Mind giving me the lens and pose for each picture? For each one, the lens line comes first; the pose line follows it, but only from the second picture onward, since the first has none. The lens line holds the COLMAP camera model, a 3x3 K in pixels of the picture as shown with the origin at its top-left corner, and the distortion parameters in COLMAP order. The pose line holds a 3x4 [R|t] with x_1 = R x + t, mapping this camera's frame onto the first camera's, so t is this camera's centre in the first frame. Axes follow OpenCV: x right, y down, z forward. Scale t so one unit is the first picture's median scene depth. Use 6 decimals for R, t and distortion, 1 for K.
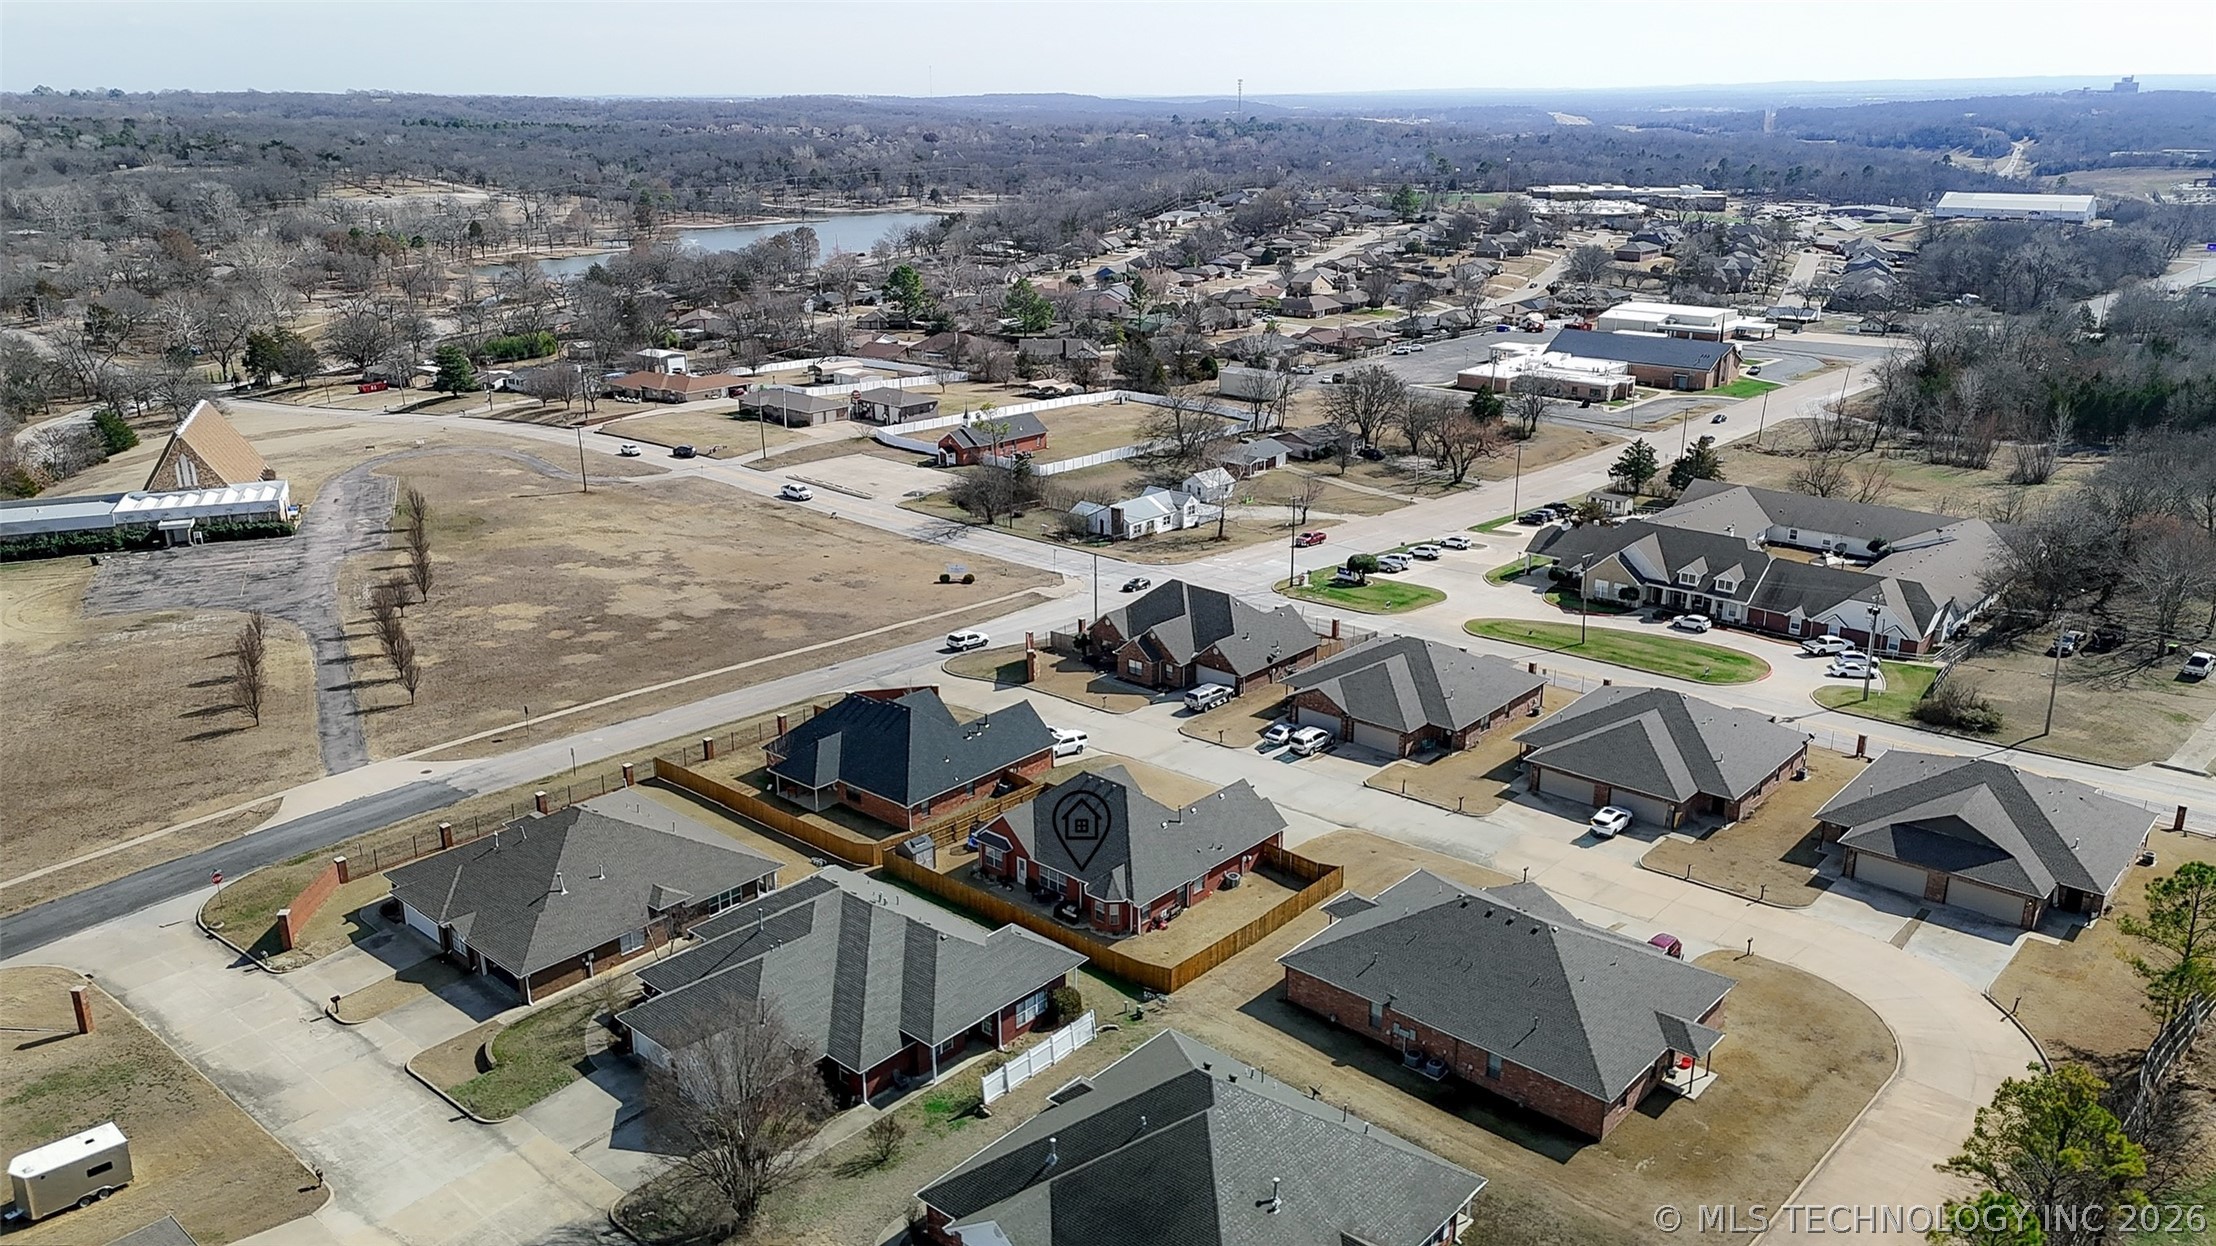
lens RADIAL K [[1607.0, 0, 1099.1], [0, 1607.0, 648.4], [0, 0, 1]] dist [0.085553, -0.086632]
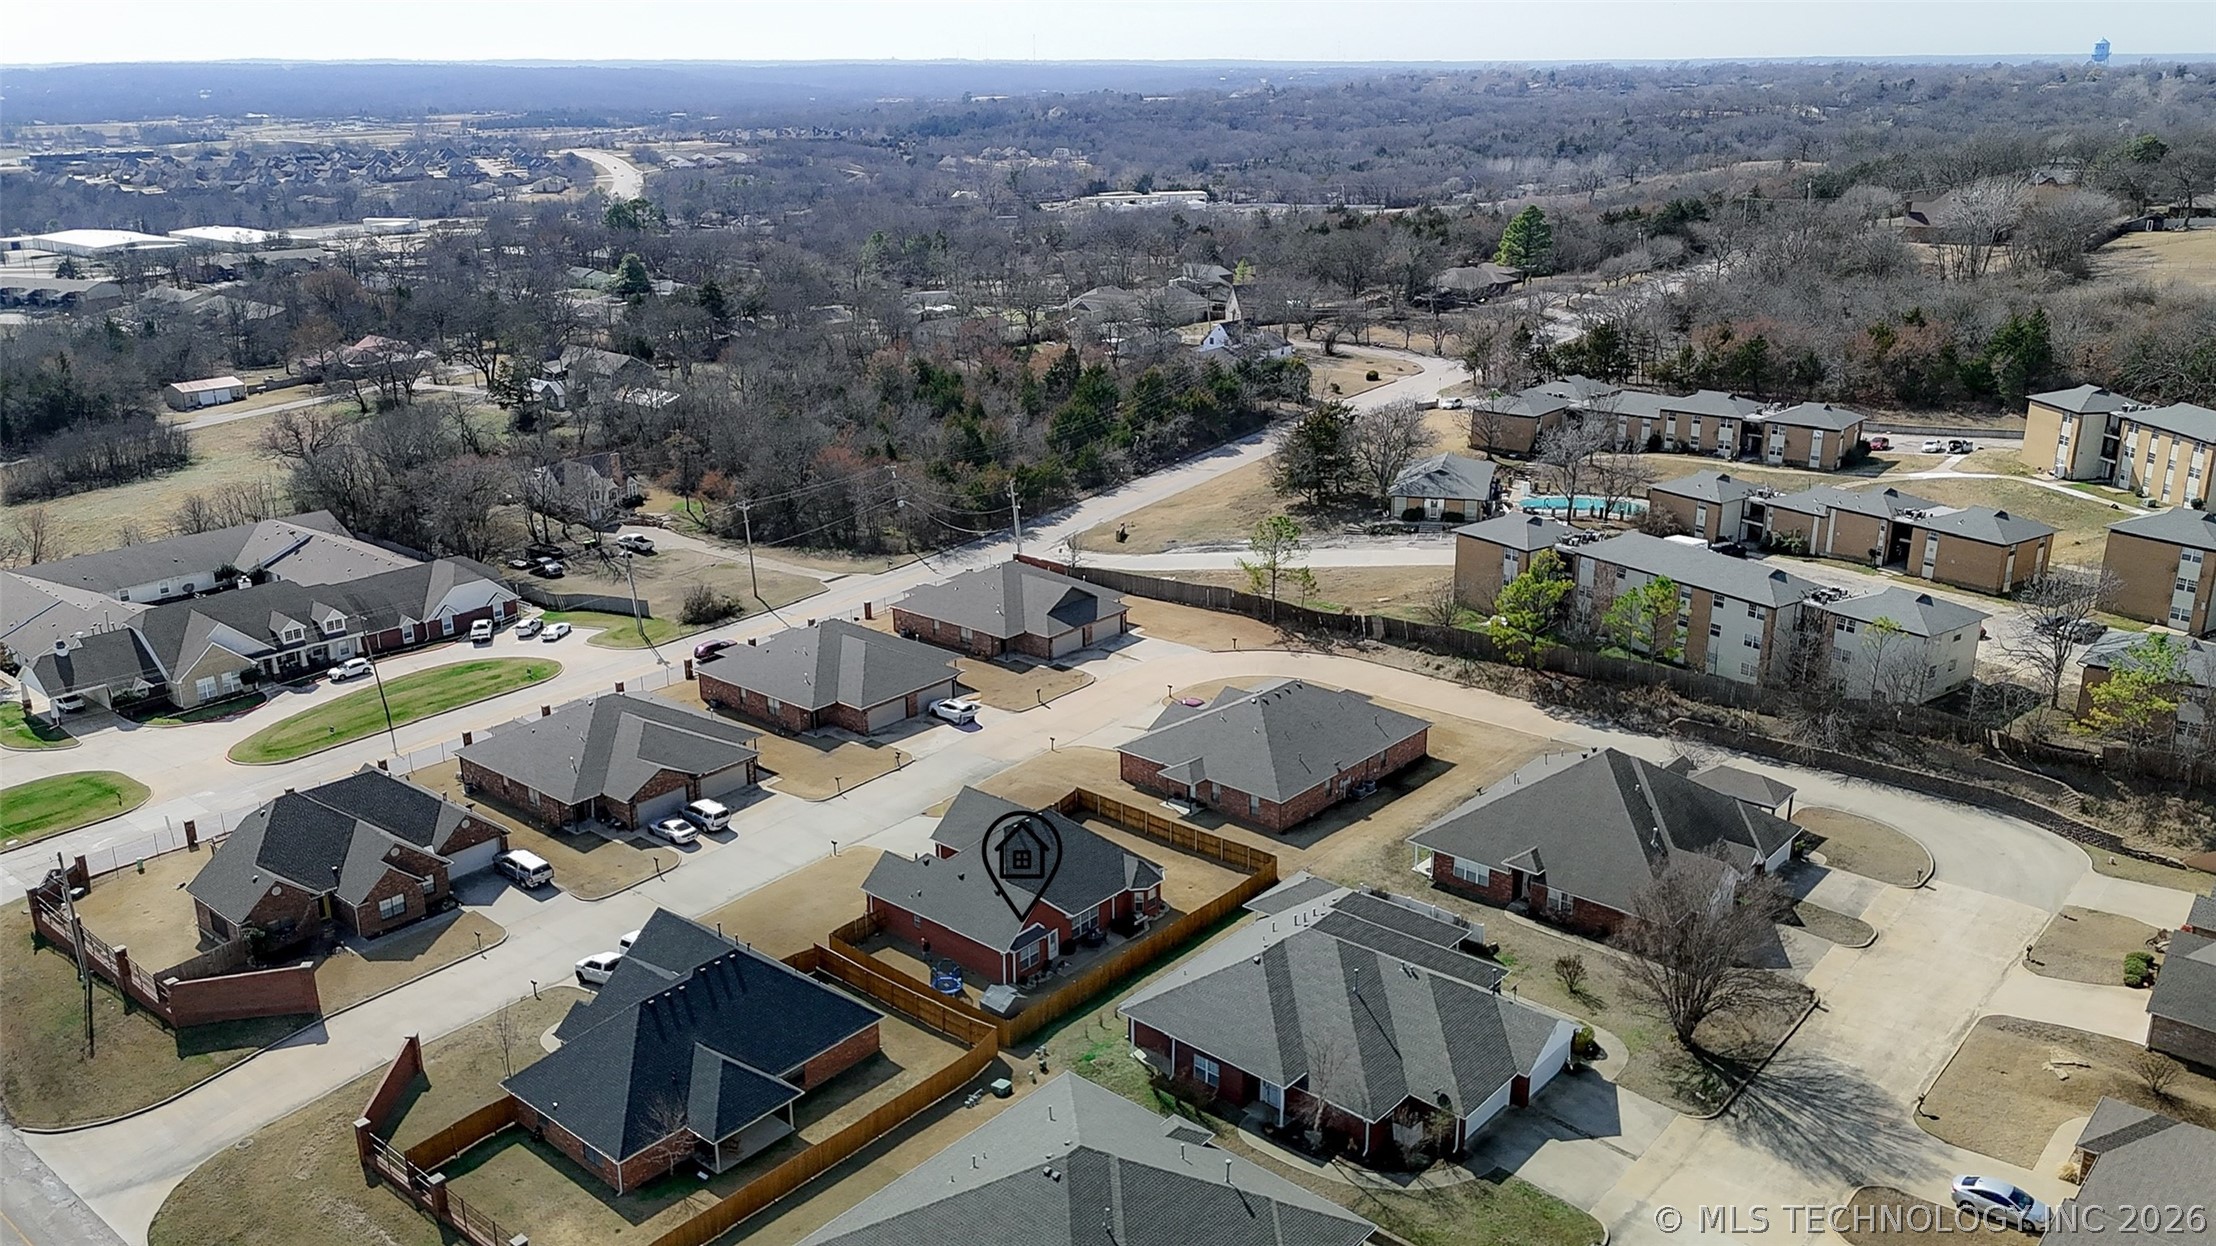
lens RADIAL K [[1702.9, 0, 1111.4], [0, 1702.9, 596.6], [0, 0, 1]] dist [0.091143, -0.107770]
pose [[-0.015890, -0.290456, 0.956757, -0.557867], [0.333231, 0.900635, 0.278952, -0.180943], [-0.942711, 0.323253, 0.082478, 0.504004]]
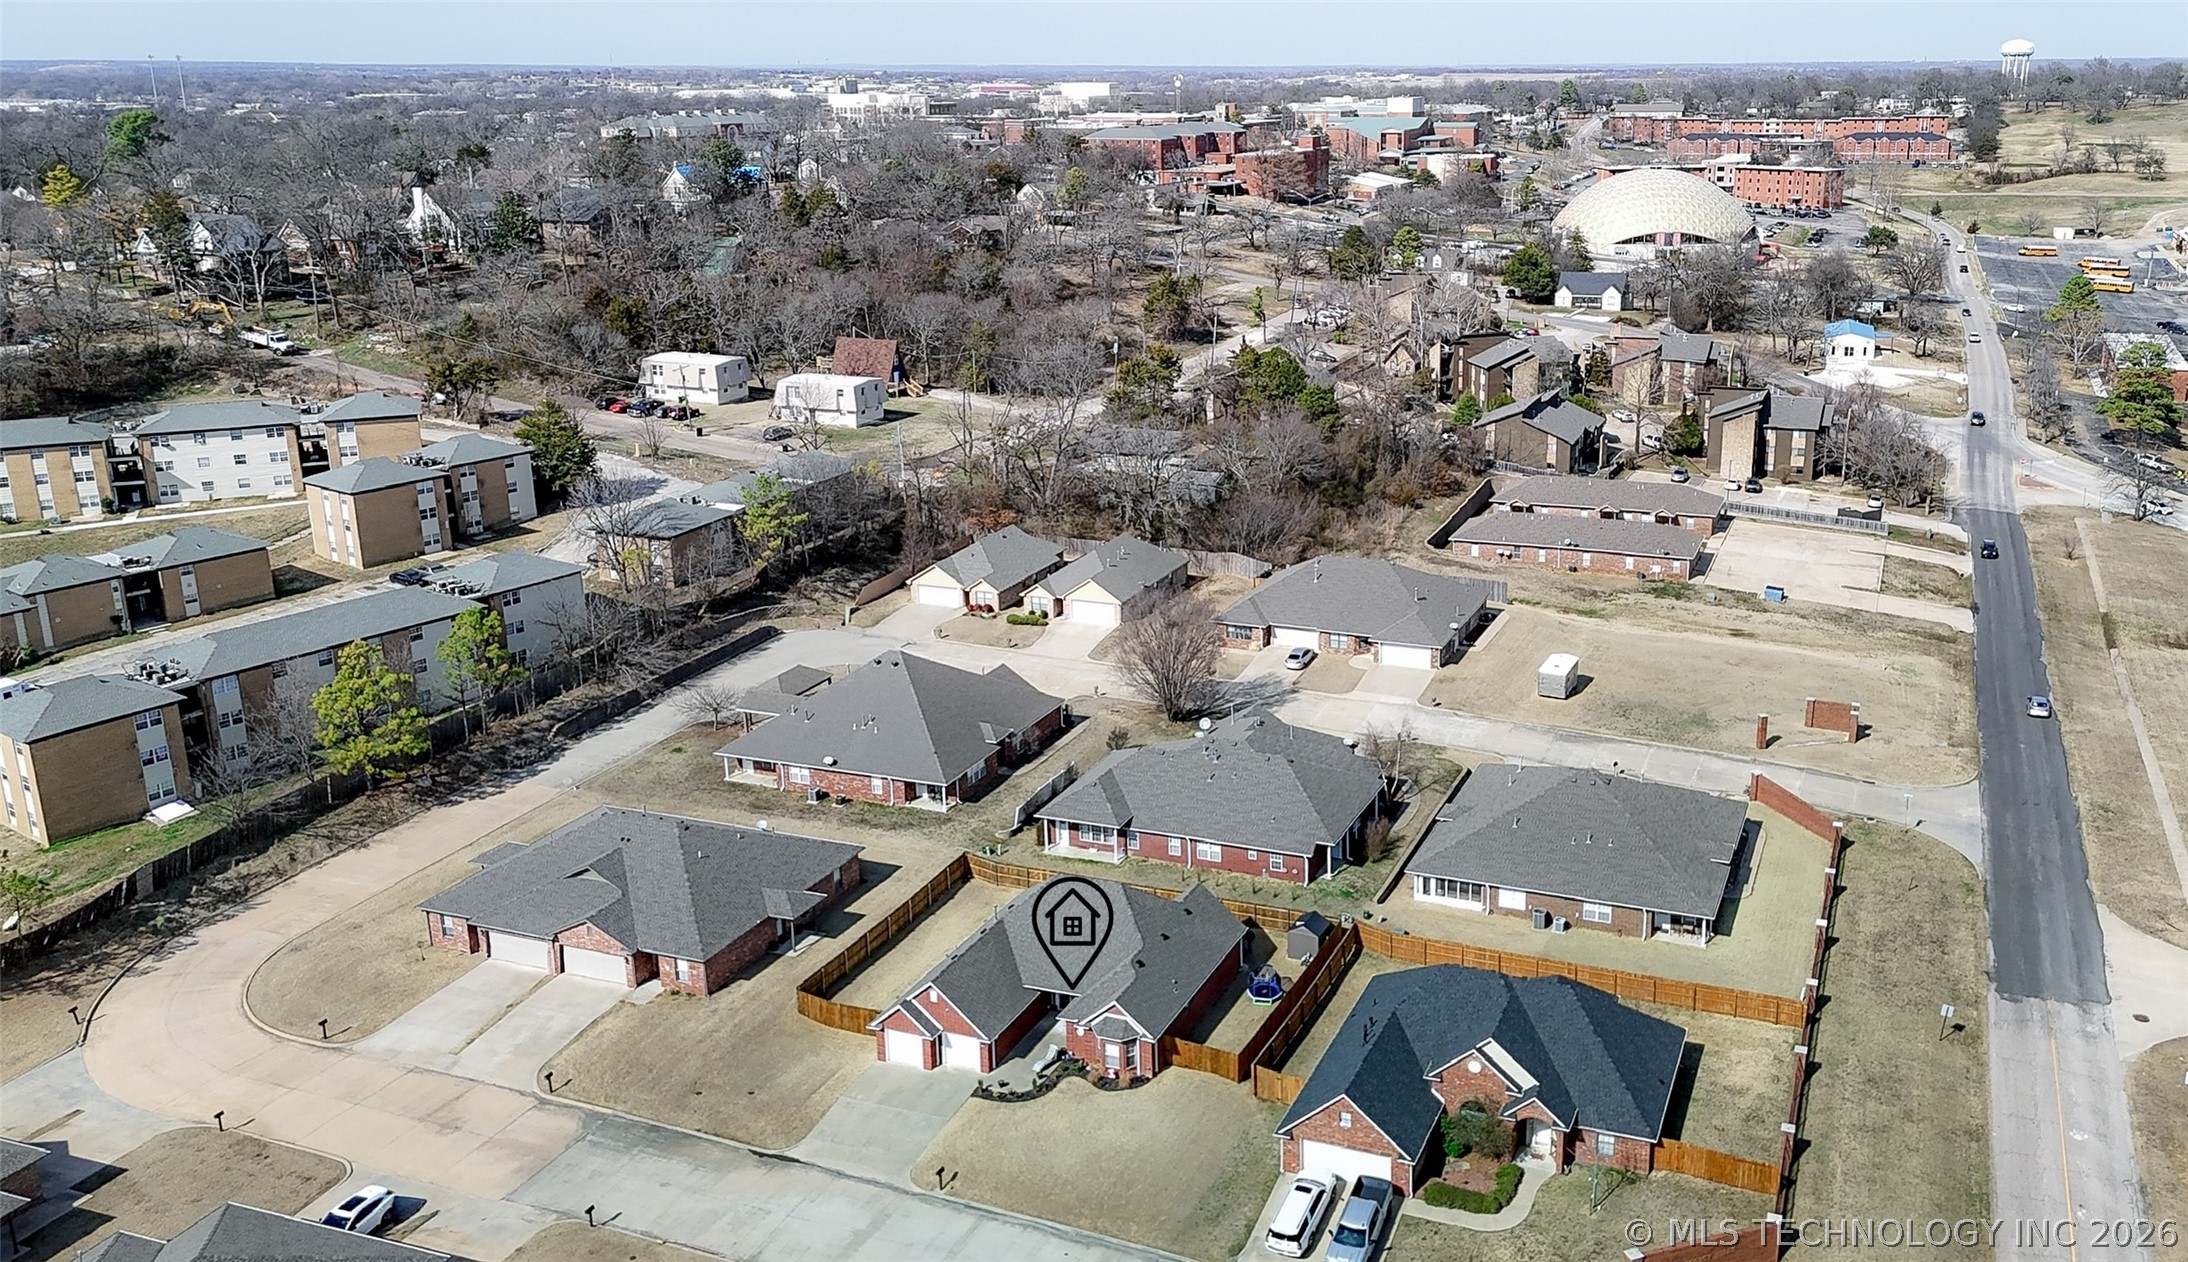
lens RADIAL K [[1737.5, 0, 1297.1], [0, 1737.5, 630.6], [0, 0, 1]] dist [0.076150, -0.072339]
pose [[-0.925923, 0.124361, -0.356651, 0.126552], [-0.114468, 0.807447, 0.578728, -0.339333], [0.359948, 0.576683, -0.733399, 0.990129]]
